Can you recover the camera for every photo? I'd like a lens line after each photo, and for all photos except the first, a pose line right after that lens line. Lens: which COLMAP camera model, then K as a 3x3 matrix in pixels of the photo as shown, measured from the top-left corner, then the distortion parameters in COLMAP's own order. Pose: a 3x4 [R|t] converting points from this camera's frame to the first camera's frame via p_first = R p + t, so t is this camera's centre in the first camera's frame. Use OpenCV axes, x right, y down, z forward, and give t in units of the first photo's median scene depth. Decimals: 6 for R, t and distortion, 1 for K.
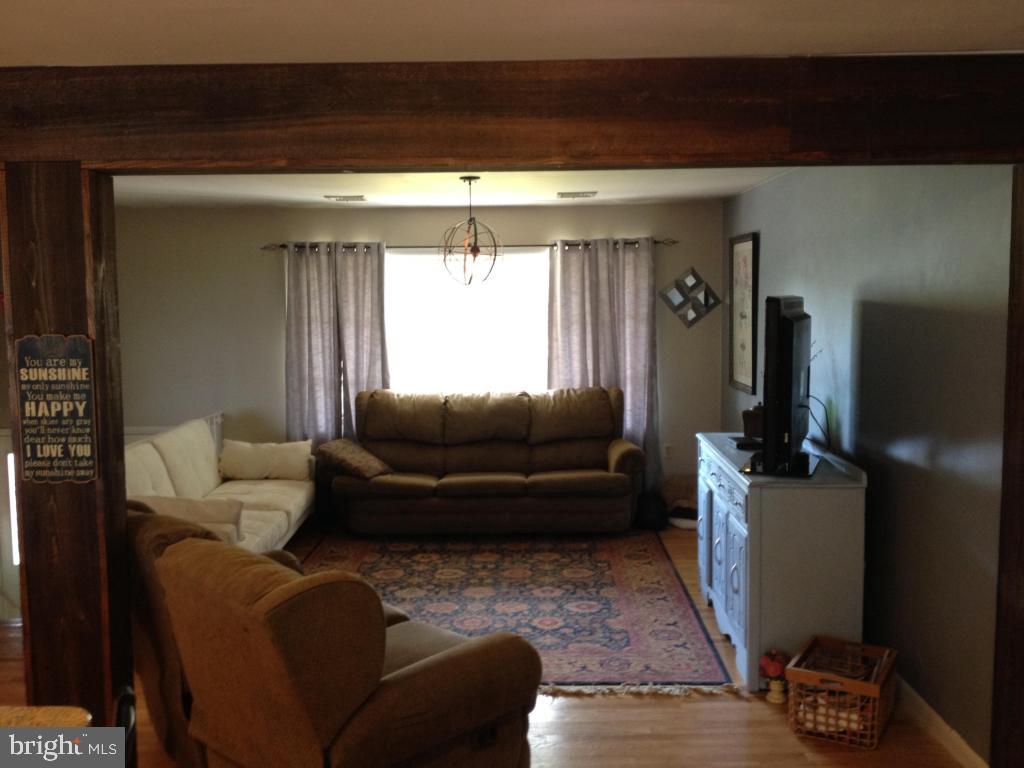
lens RADIAL K [[956.7, 0, 509.9], [0, 956.7, 381.2], [0, 0, 1]] dist [0.025166, 0.000000]
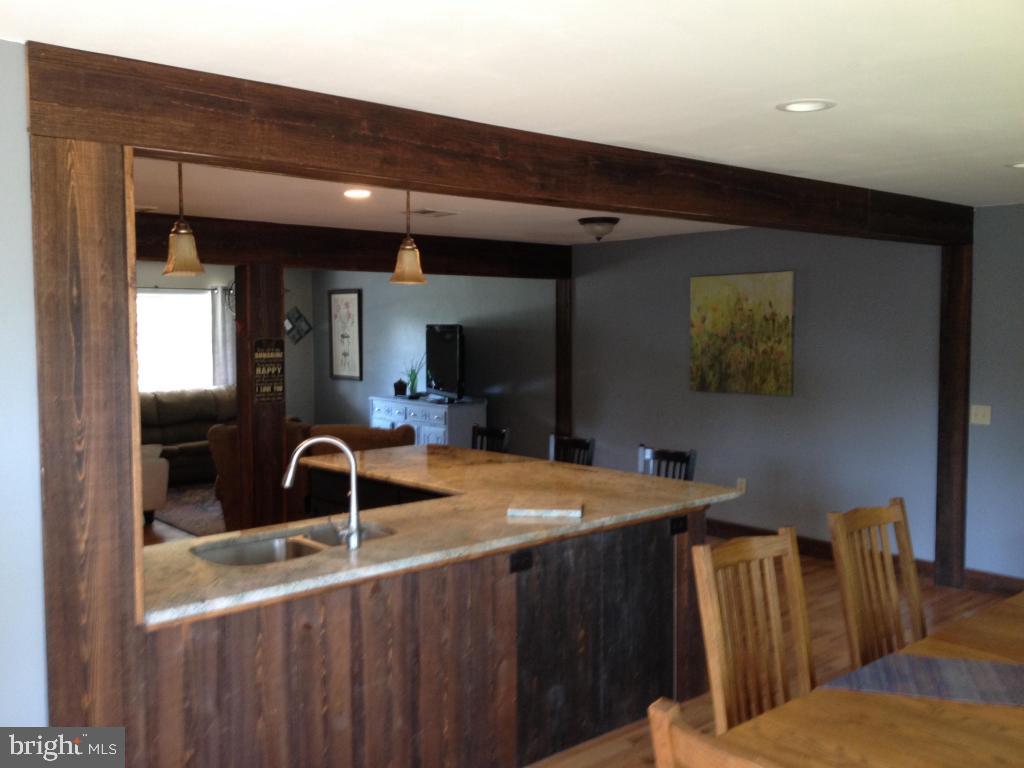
lens RADIAL K [[956.7, 0, 513.1], [0, 956.7, 384.8], [0, 0, 1]] dist [0.025166, 0.000000]
pose [[0.743175, -0.031500, 0.668356, -0.708525], [0.050751, 0.998667, -0.009366, 0.051346], [-0.667170, 0.040880, 0.743783, -0.486019]]
